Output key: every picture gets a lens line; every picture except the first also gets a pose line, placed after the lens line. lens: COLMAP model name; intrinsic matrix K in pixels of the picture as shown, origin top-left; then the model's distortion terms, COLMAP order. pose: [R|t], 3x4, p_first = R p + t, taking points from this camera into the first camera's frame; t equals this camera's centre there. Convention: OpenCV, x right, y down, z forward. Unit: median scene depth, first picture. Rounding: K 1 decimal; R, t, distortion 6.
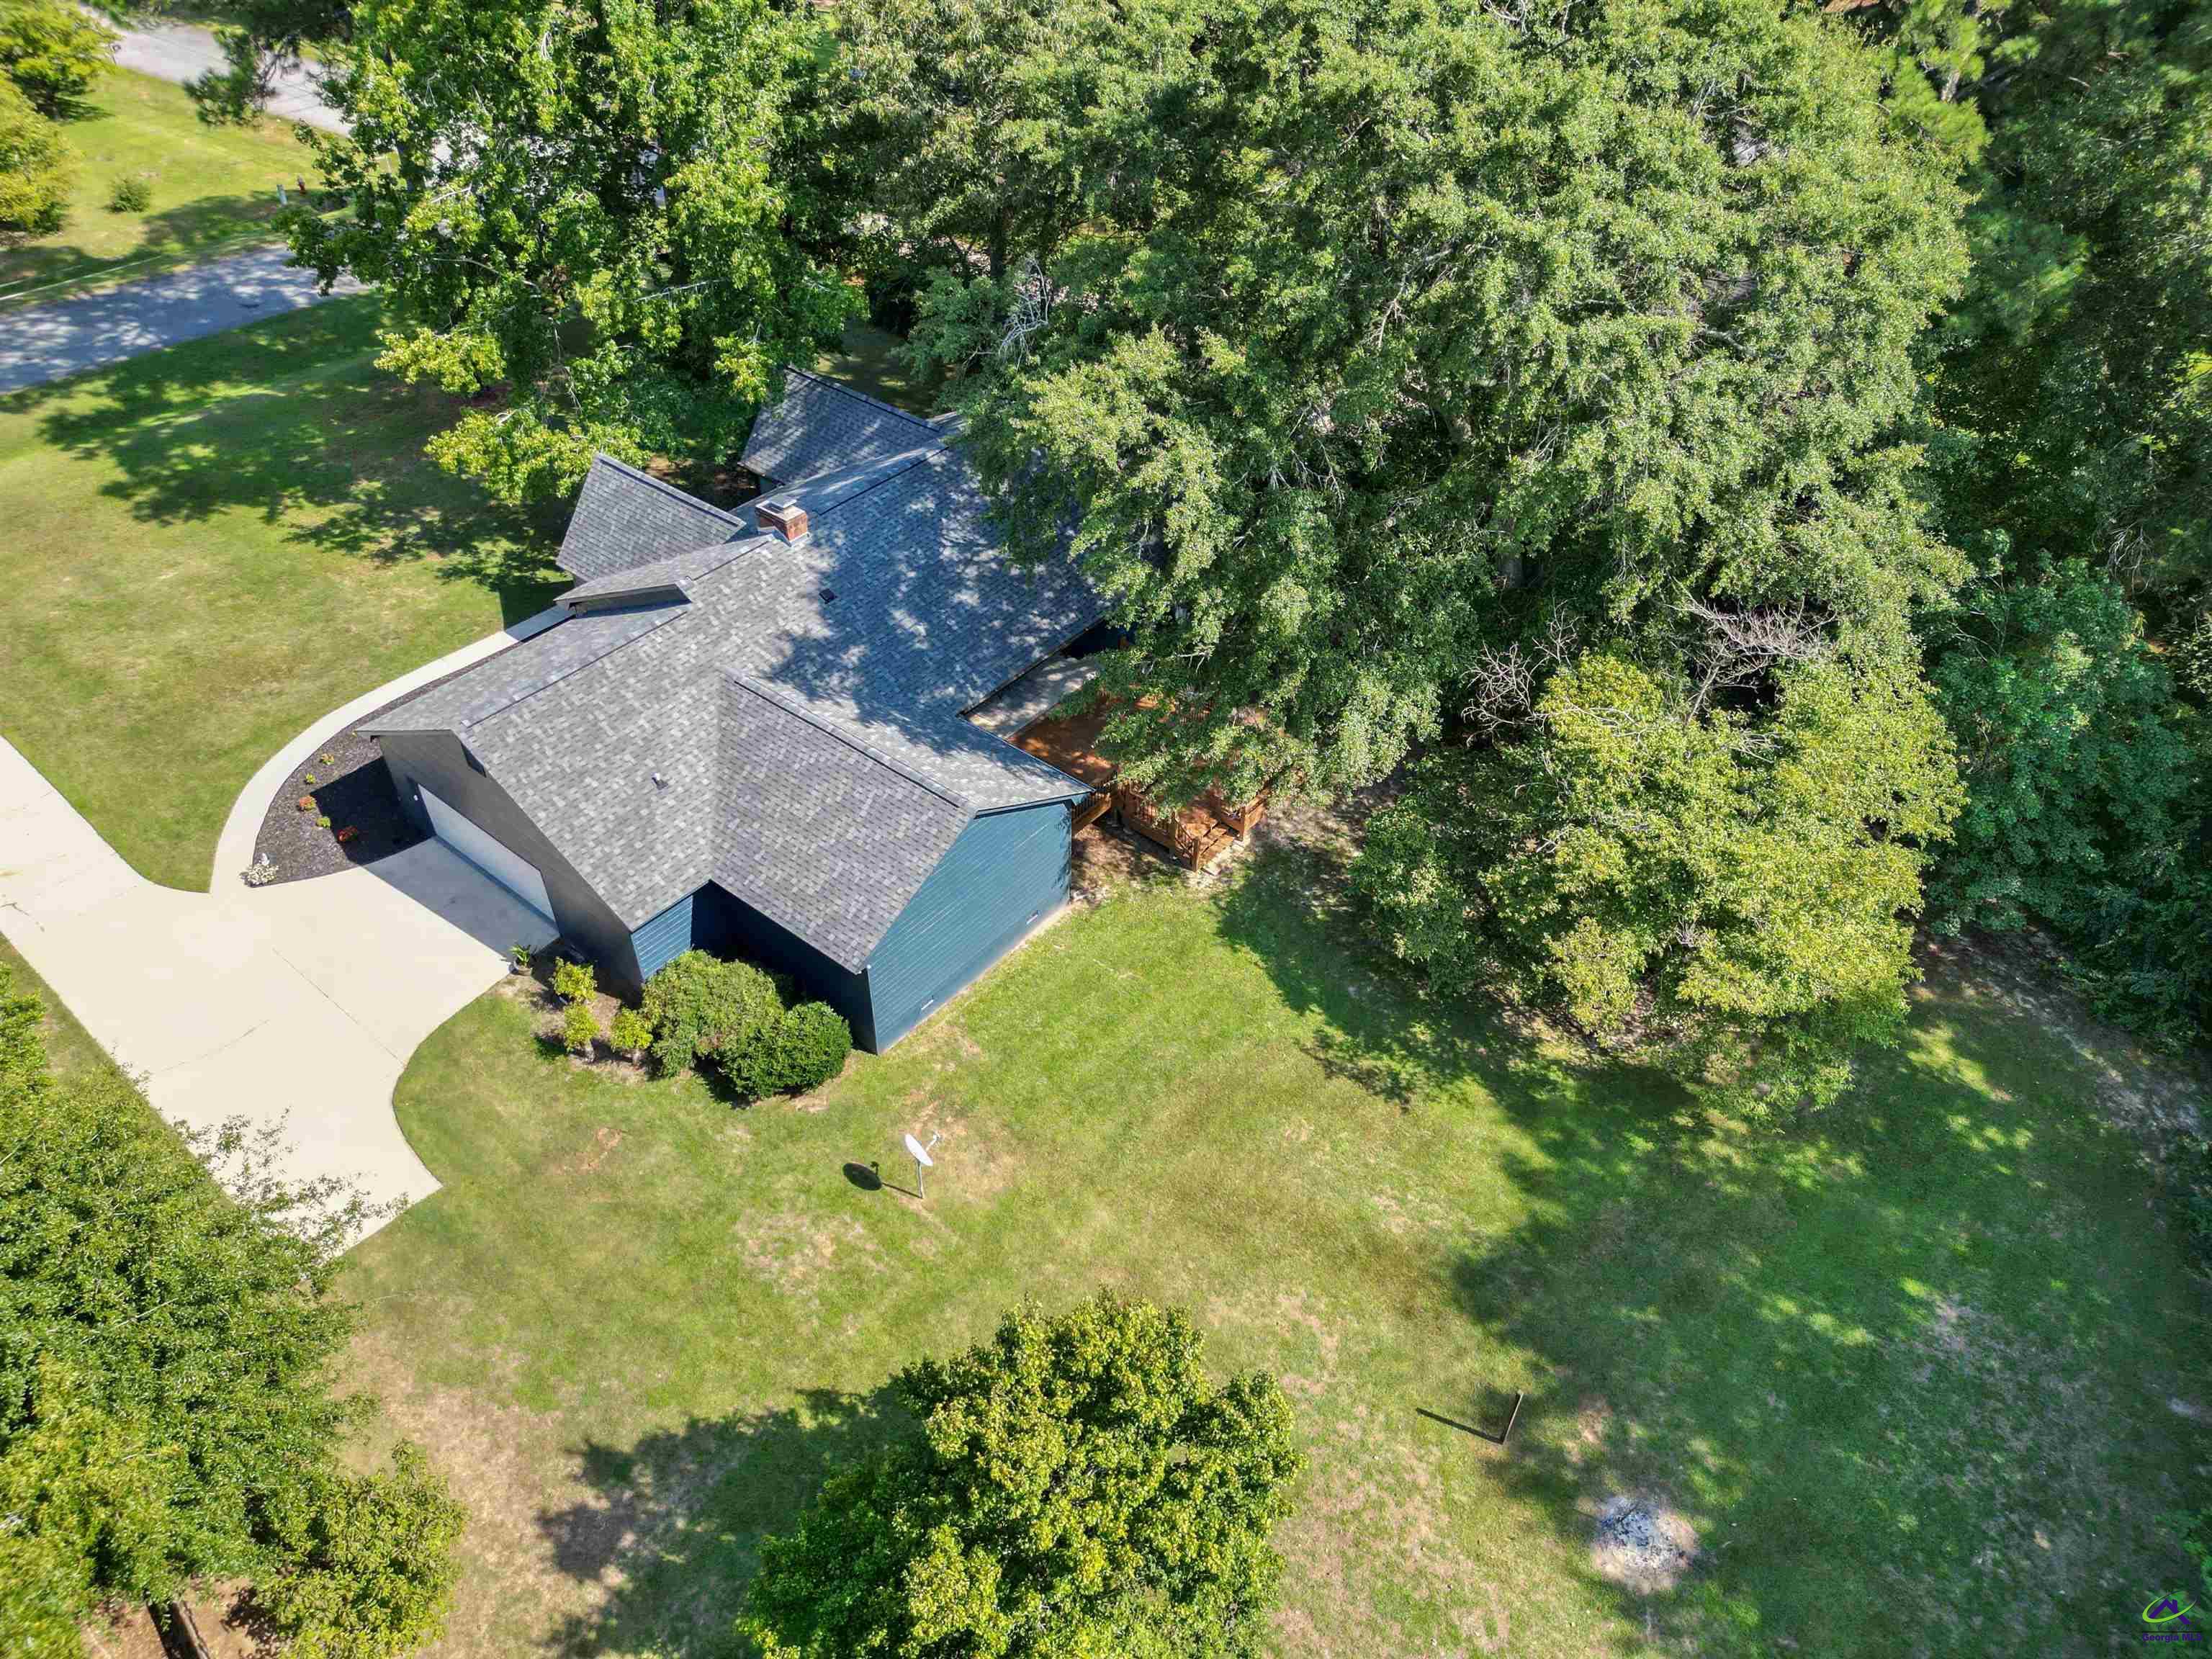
lens RADIAL K [[1541.1, 0, 1106.0], [0, 1541.1, 829.5], [0, 0, 1]] dist [0.068810, -0.057818]
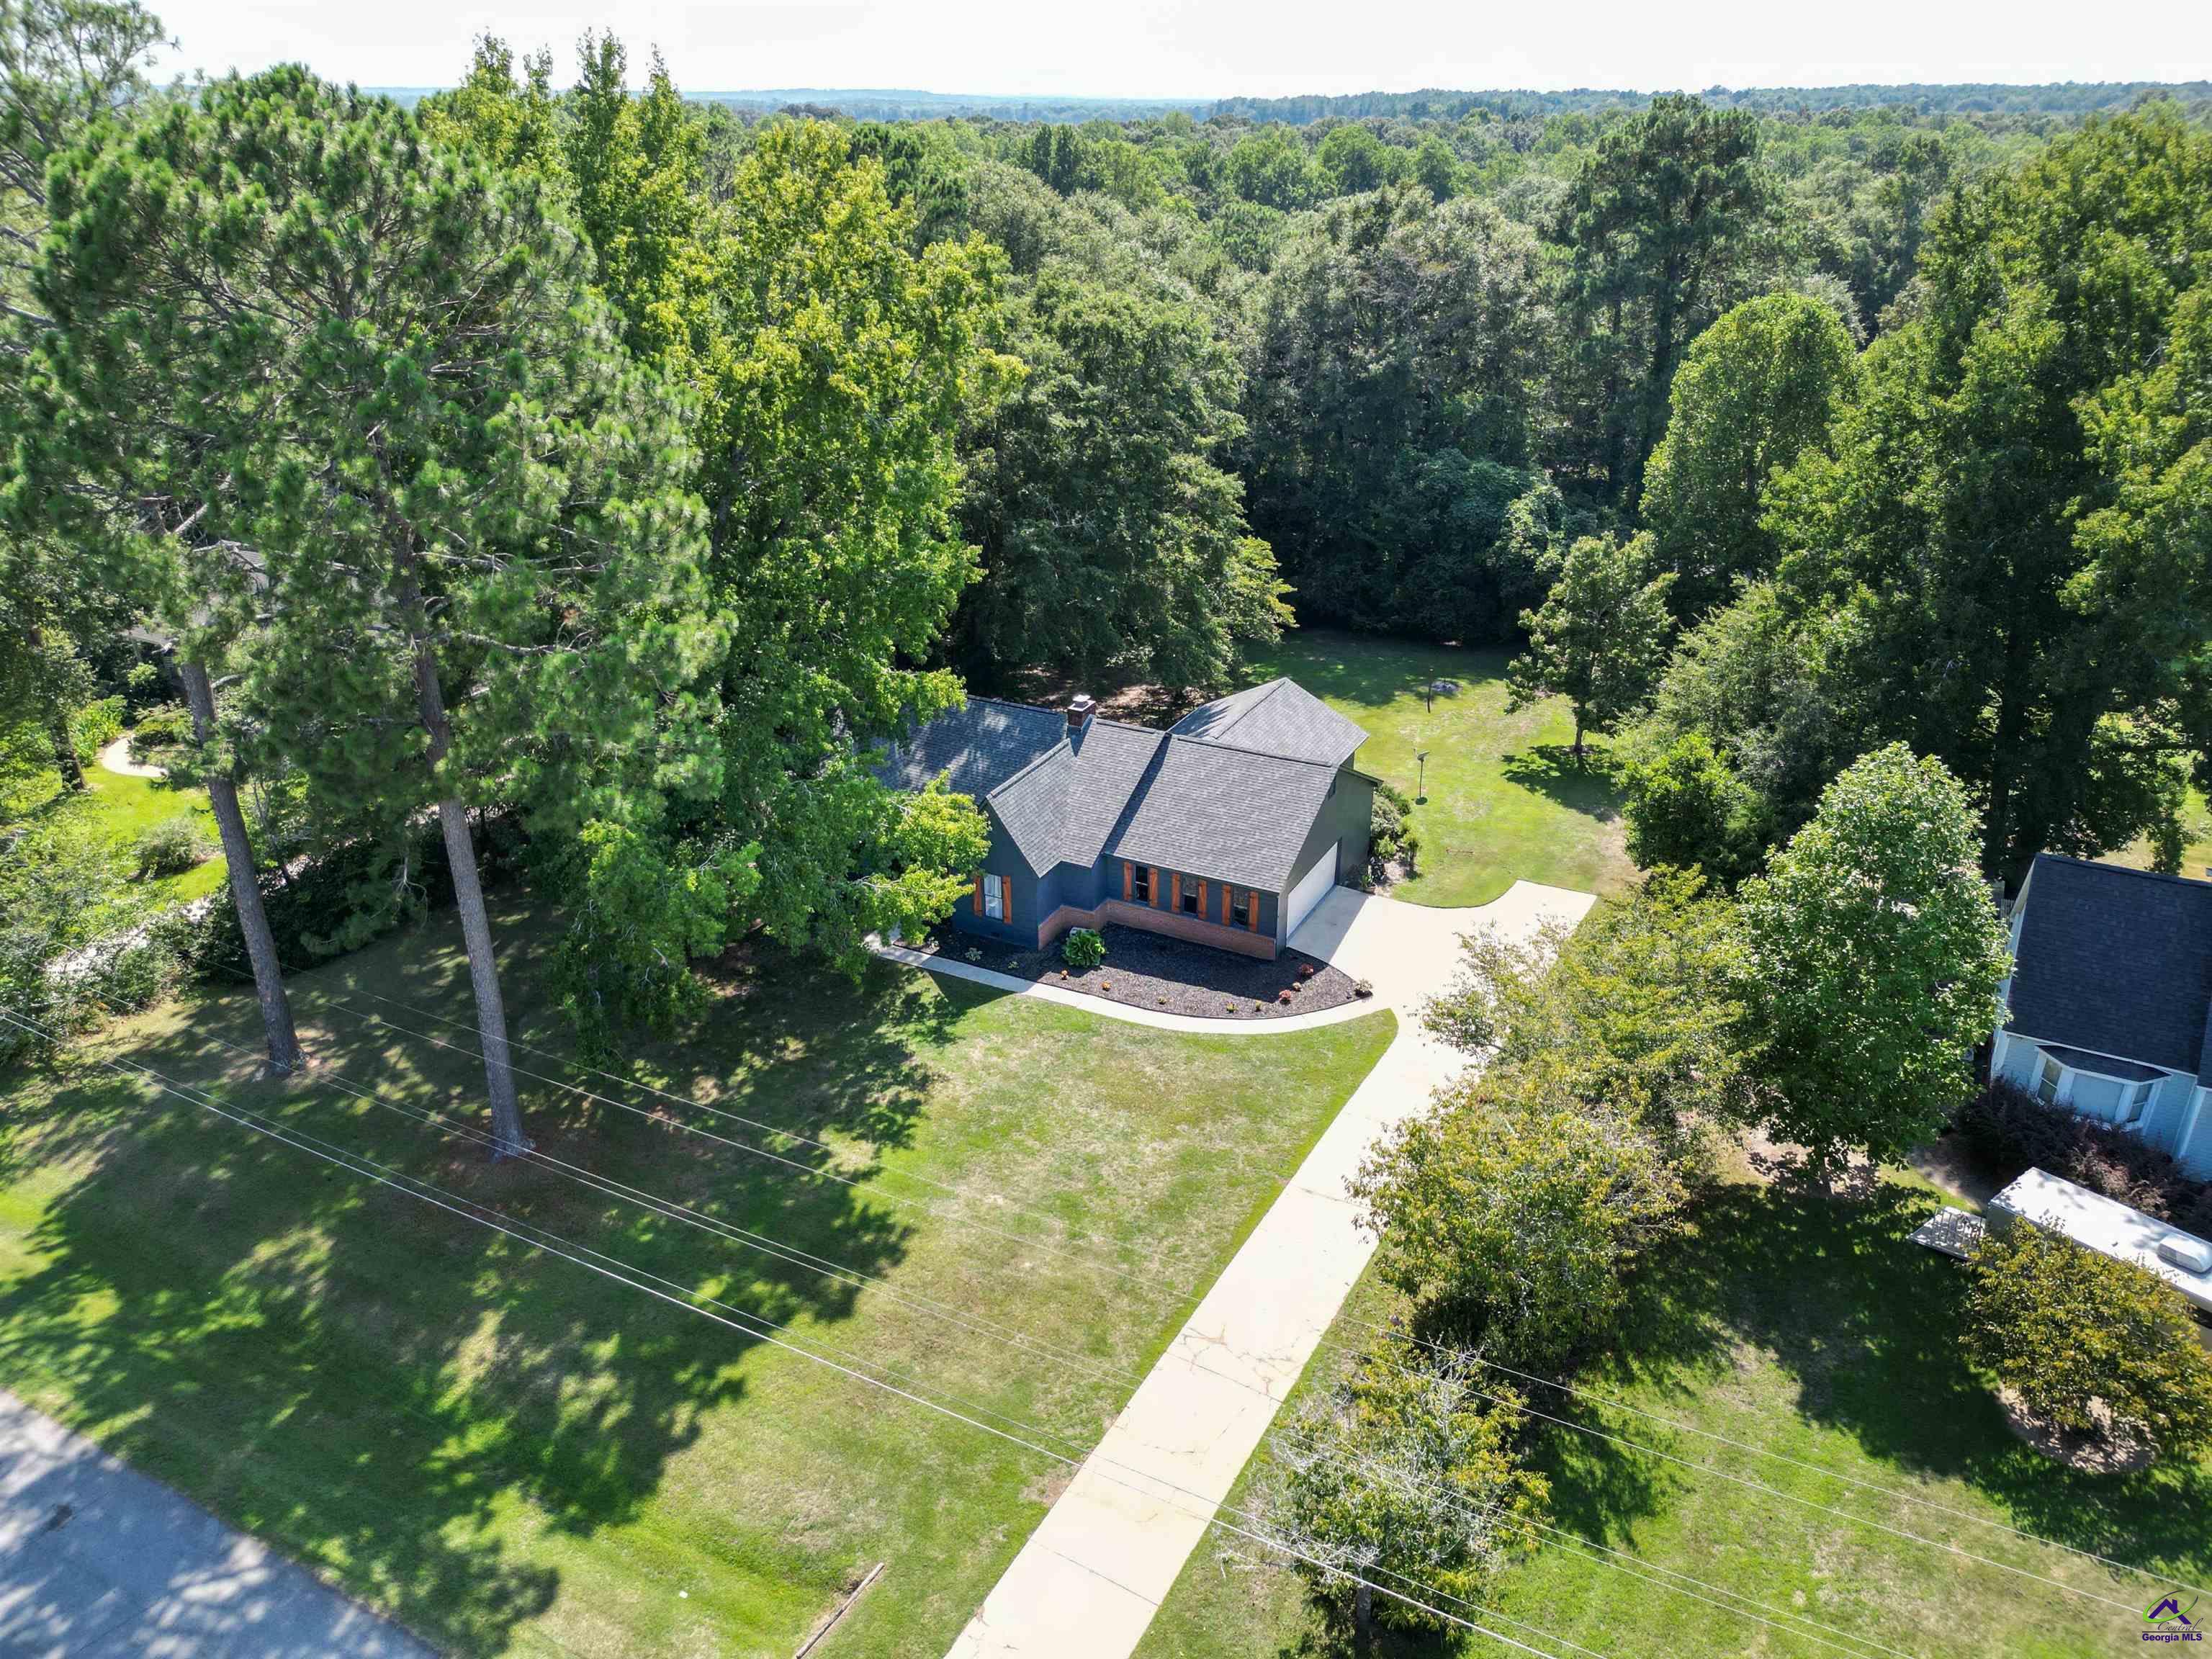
lens RADIAL K [[1553.8, 0, 1106.0], [0, 1553.8, 829.5], [0, 0, 1]] dist [0.102890, -0.062422]
pose [[-0.201797, -0.435524, 0.877267, -1.719054], [0.647373, 0.612828, 0.453156, -0.864396], [-0.734974, 0.659364, 0.158279, 0.912941]]
